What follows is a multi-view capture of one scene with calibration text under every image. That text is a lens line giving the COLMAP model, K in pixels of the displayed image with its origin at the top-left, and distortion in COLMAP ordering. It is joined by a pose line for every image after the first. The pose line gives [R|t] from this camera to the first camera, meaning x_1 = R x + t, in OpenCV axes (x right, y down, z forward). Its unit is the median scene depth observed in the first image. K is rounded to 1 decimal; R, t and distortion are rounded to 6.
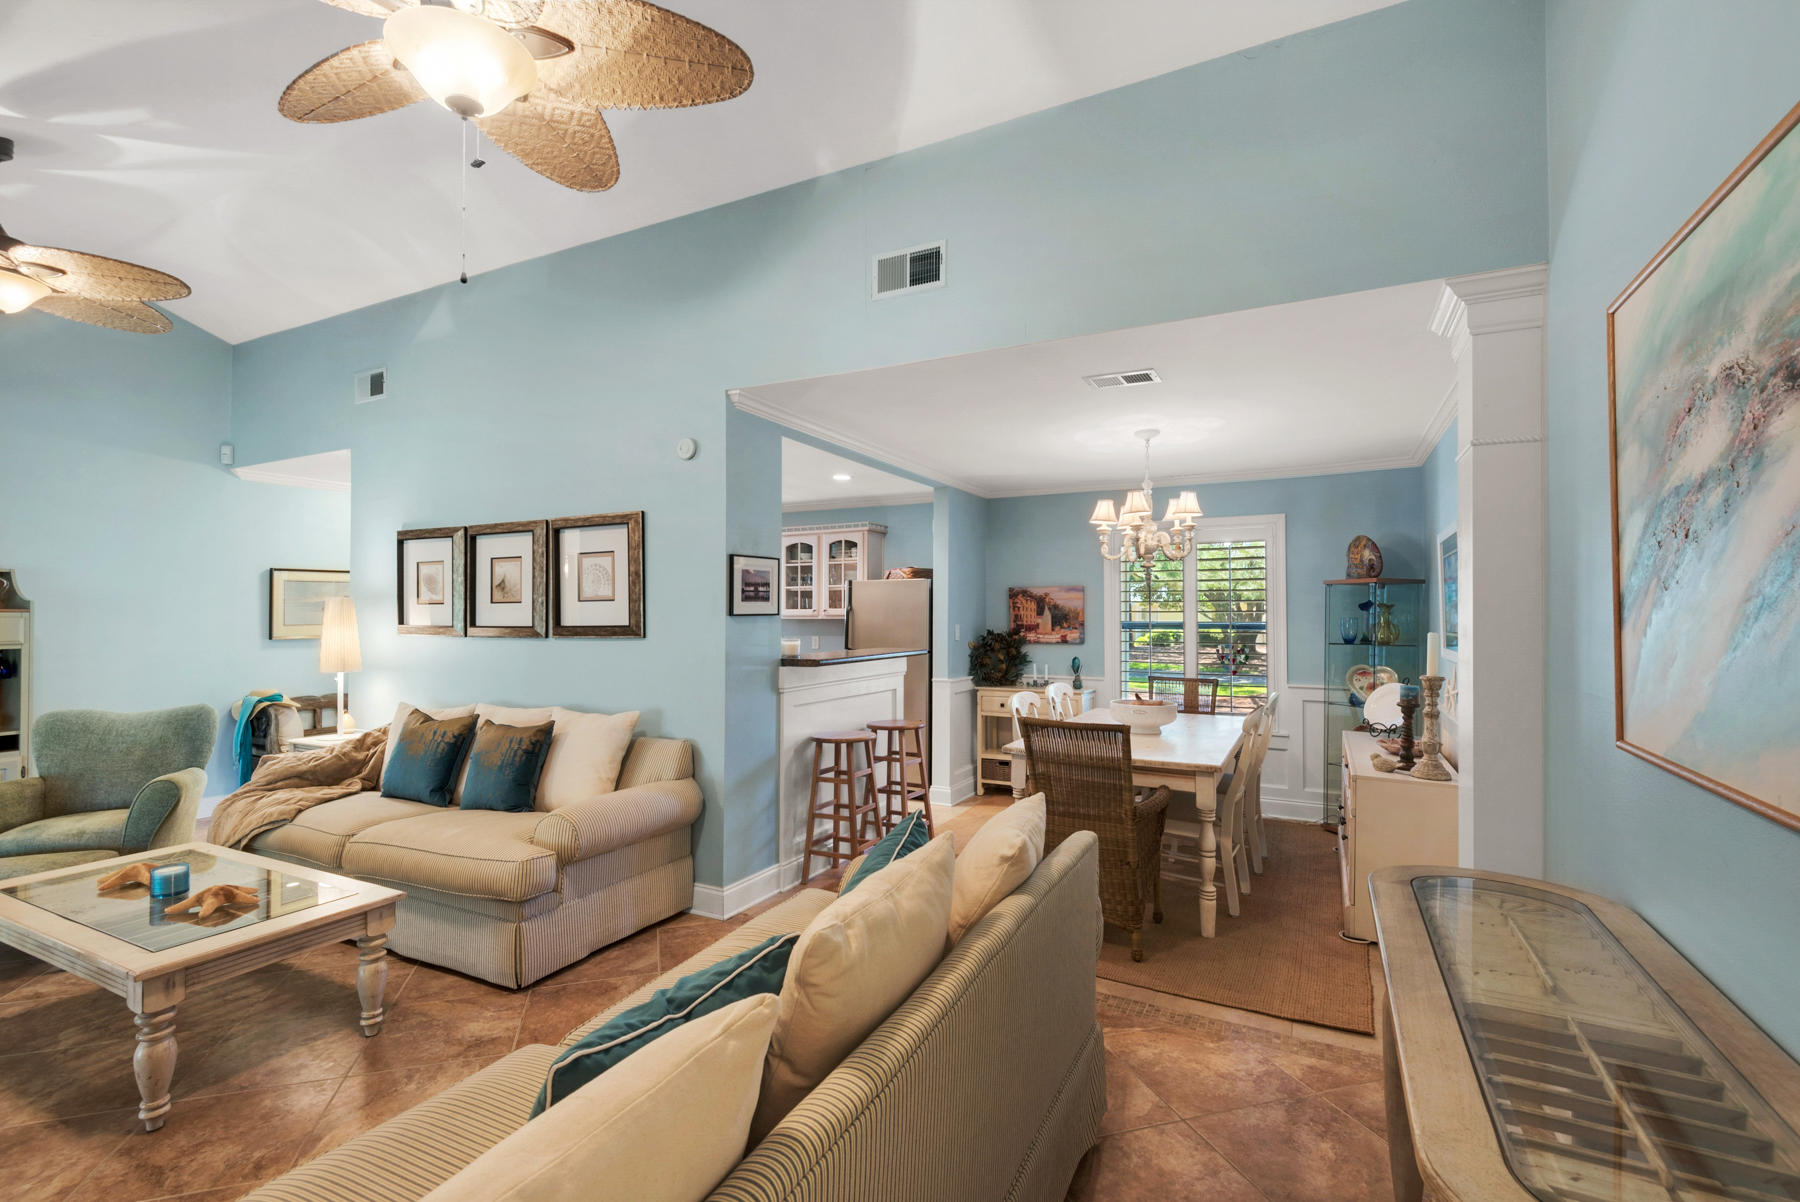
lens RADIAL K [[811.4, 0, 900.0], [0, 811.4, 601.0], [0, 0, 1]] dist [0.026291, -0.013331]
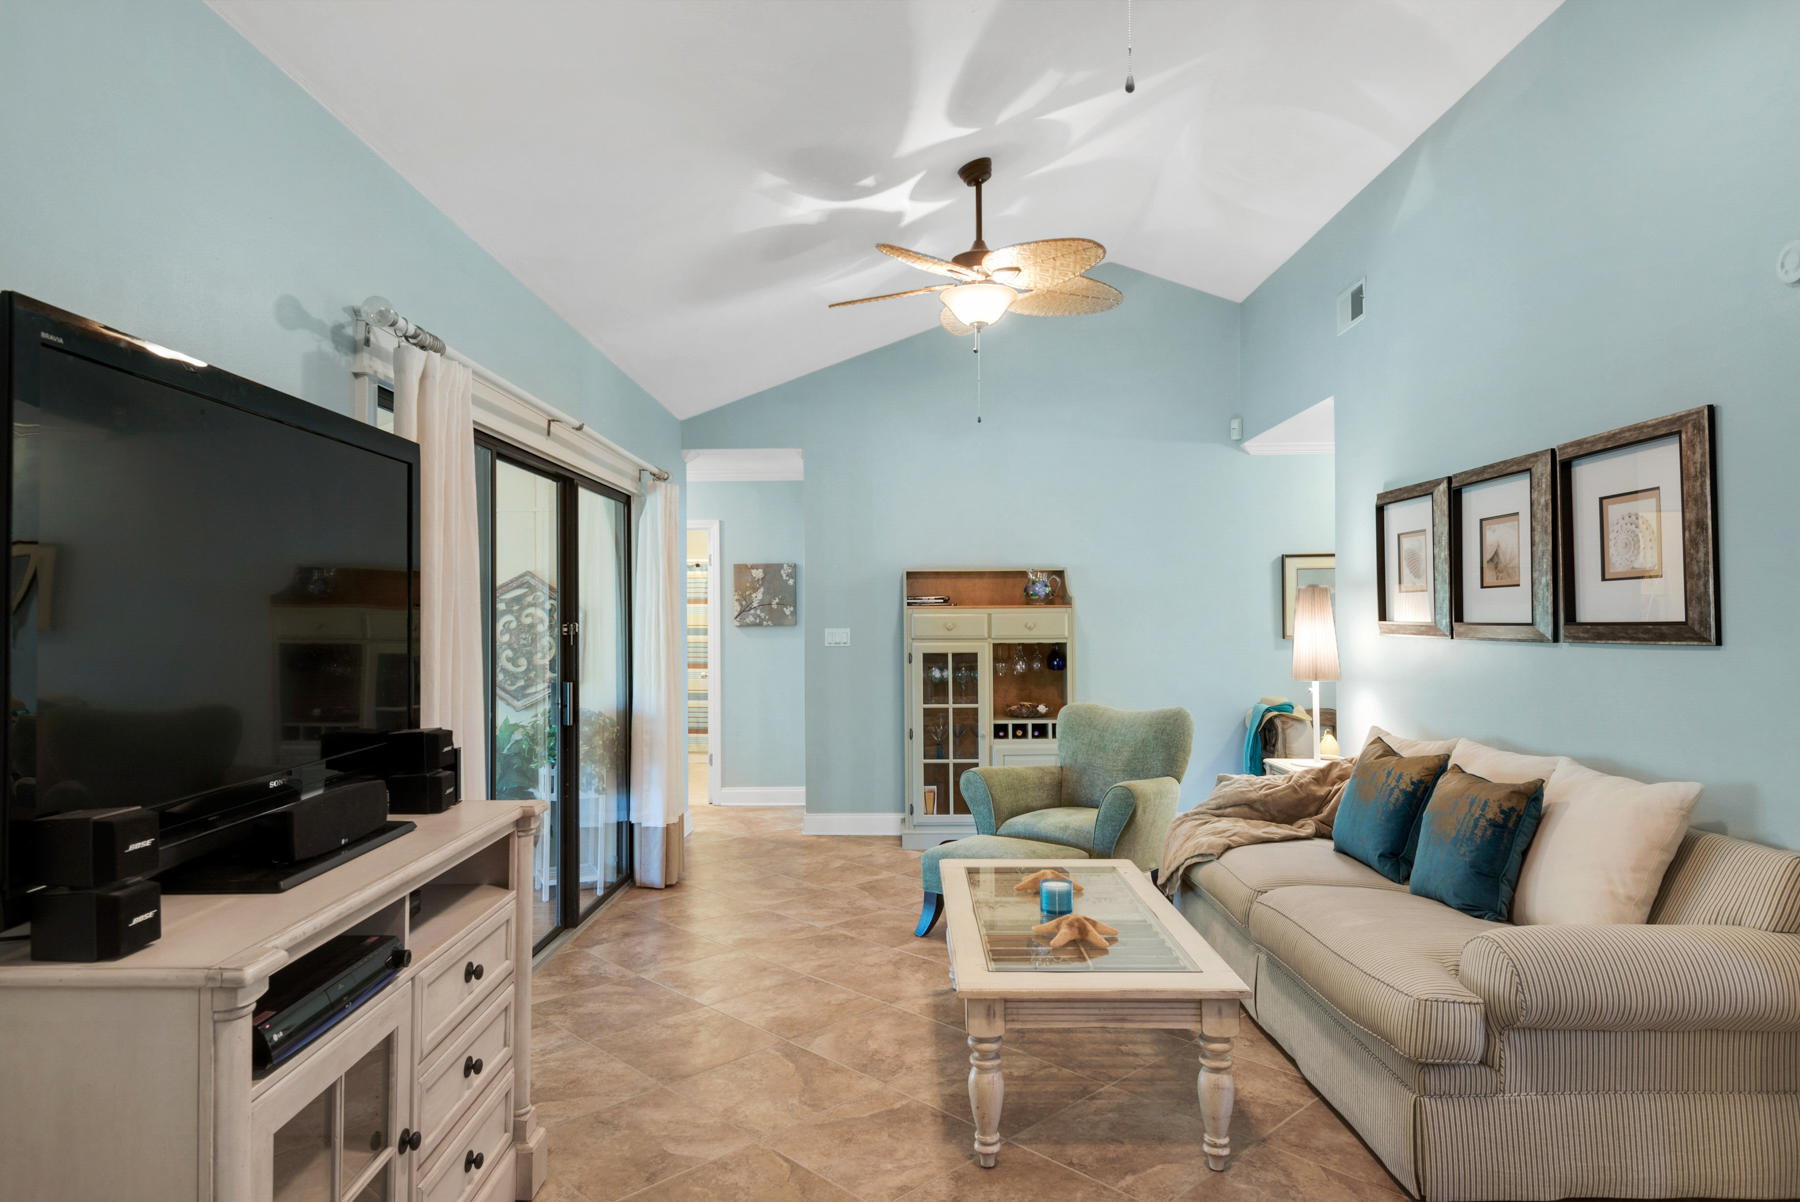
lens RADIAL K [[1074.3, 0, 896.8], [0, 1074.3, 605.0], [0, 0, 1]] dist [0.019362, -0.001640]
pose [[0.449194, -0.011143, -0.893365, 0.063874], [0.020253, 0.999792, -0.002288, 0.008642], [0.893205, -0.017065, 0.449326, 0.184967]]
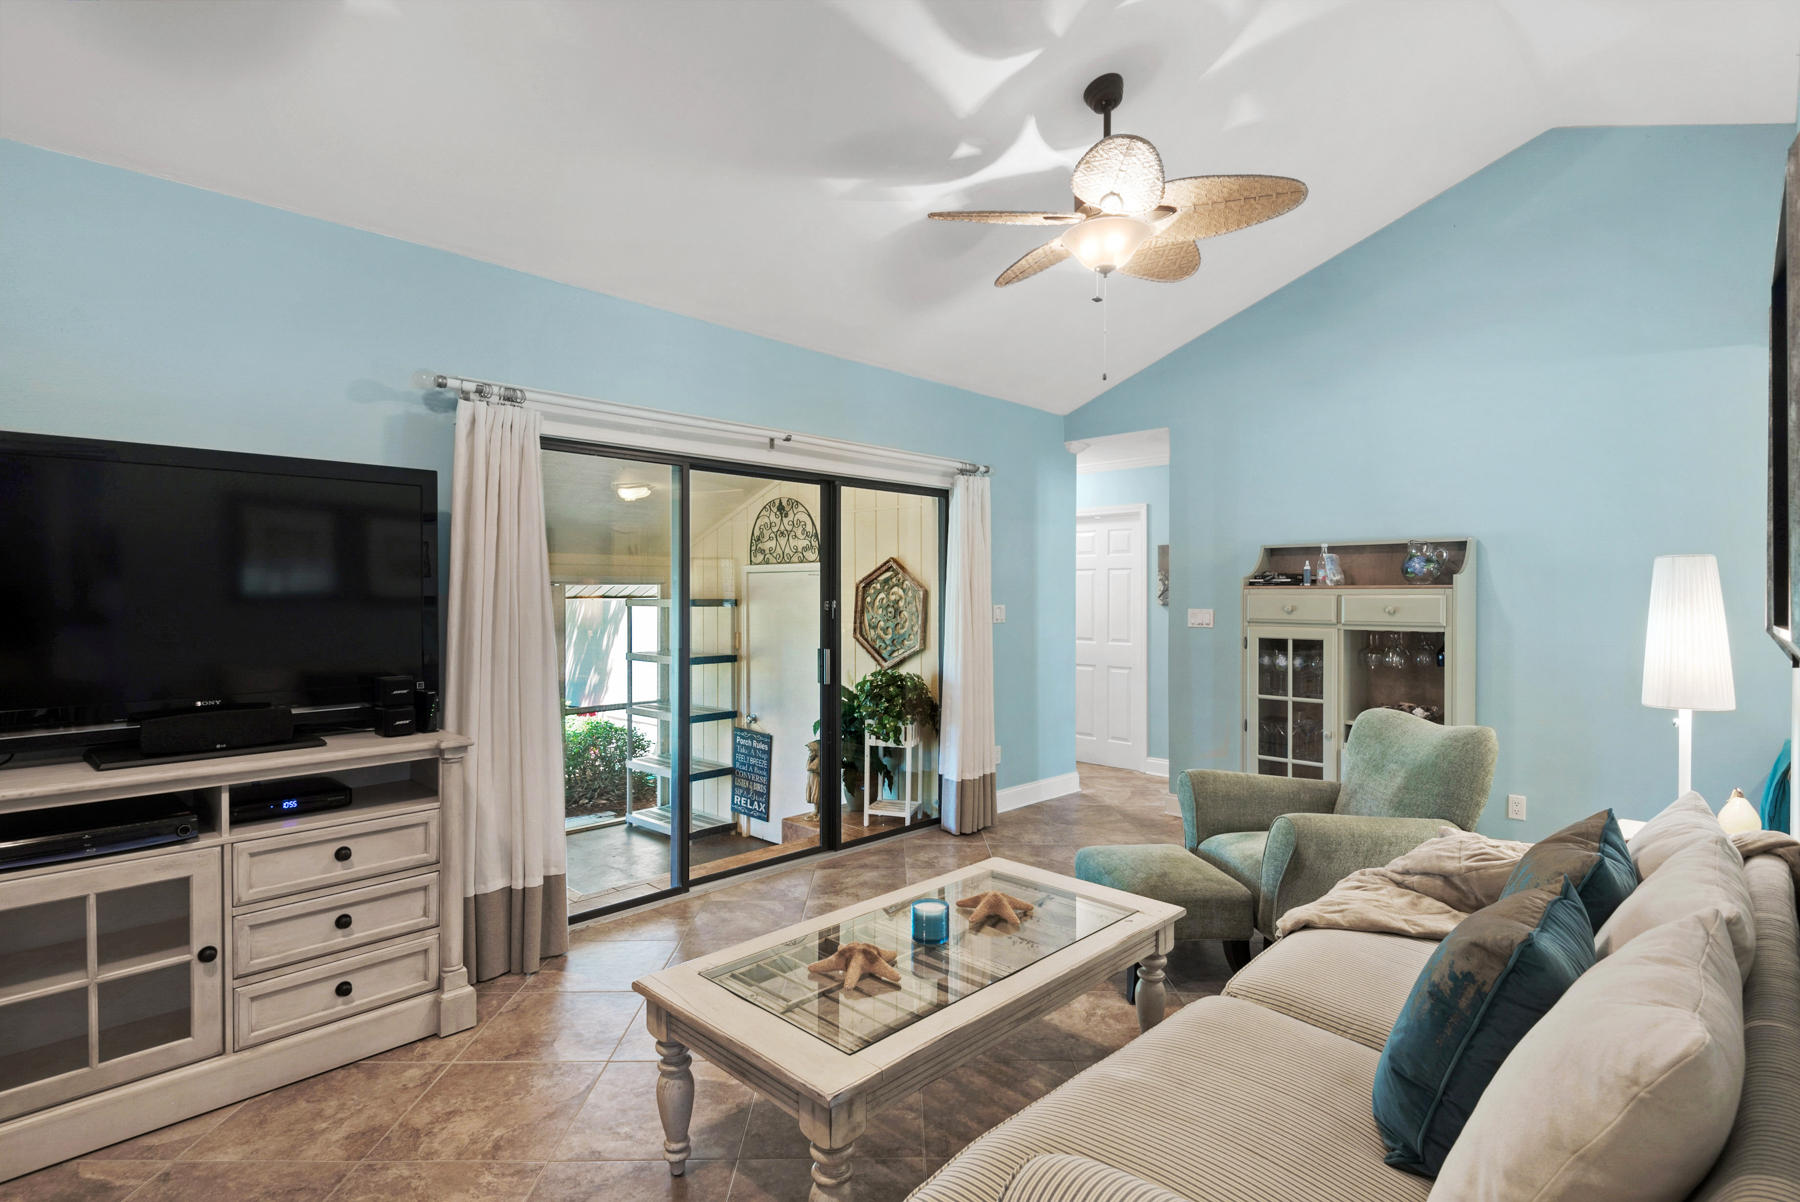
lens RADIAL K [[895.1, 0, 890.3], [0, 895.1, 576.6], [0, 0, 1]] dist [-0.003346, -0.002567]
pose [[-0.298155, -0.017830, -0.954351, -0.027276], [0.013472, 0.999647, -0.022885, 0.014318], [0.954422, -0.019680, -0.297810, 0.737096]]
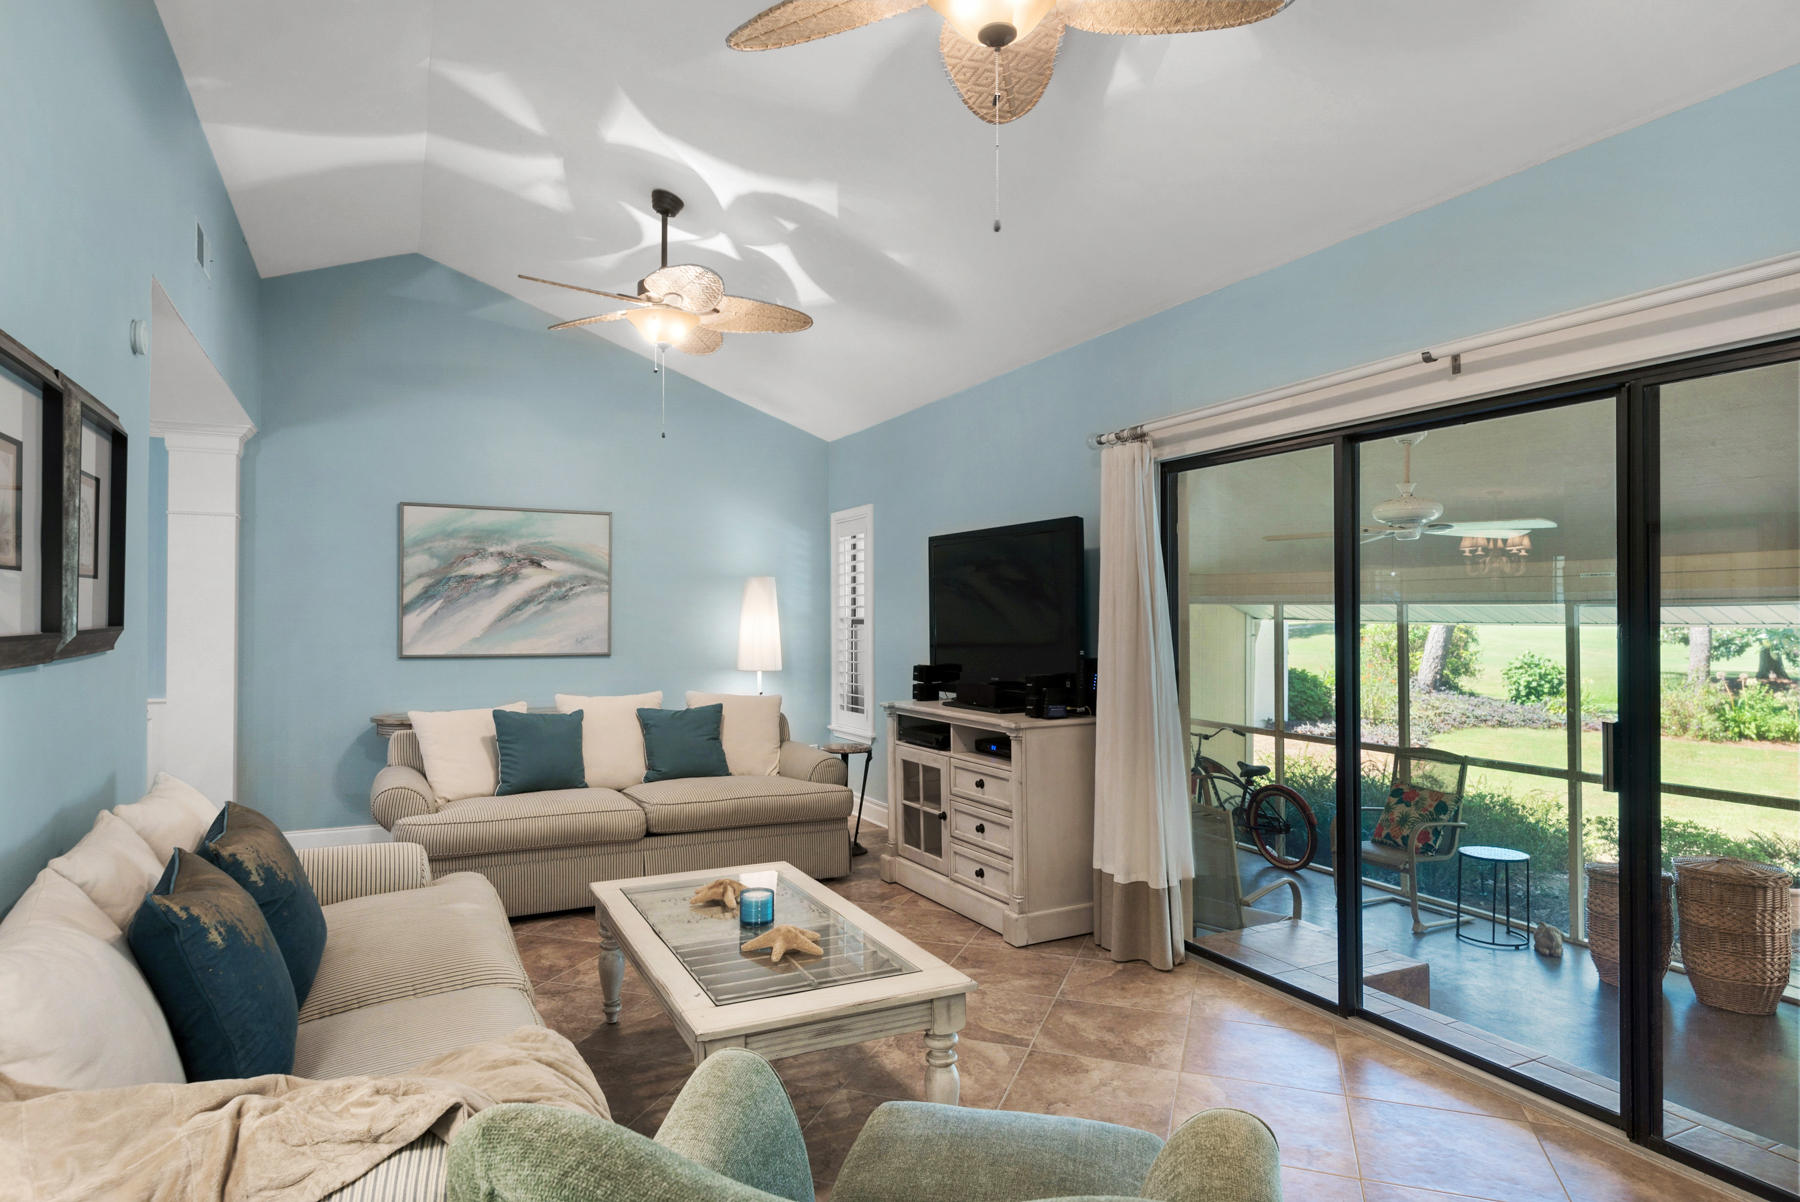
lens RADIAL K [[1030.6, 0, 900.0], [0, 1030.6, 601.0], [0, 0, 1]] dist [0.010471, -0.002672]
pose [[-0.802280, 0.007411, 0.596902, -1.005851], [-0.010098, 0.999611, -0.025983, 0.023093], [-0.596863, -0.026873, -0.801893, 1.083397]]
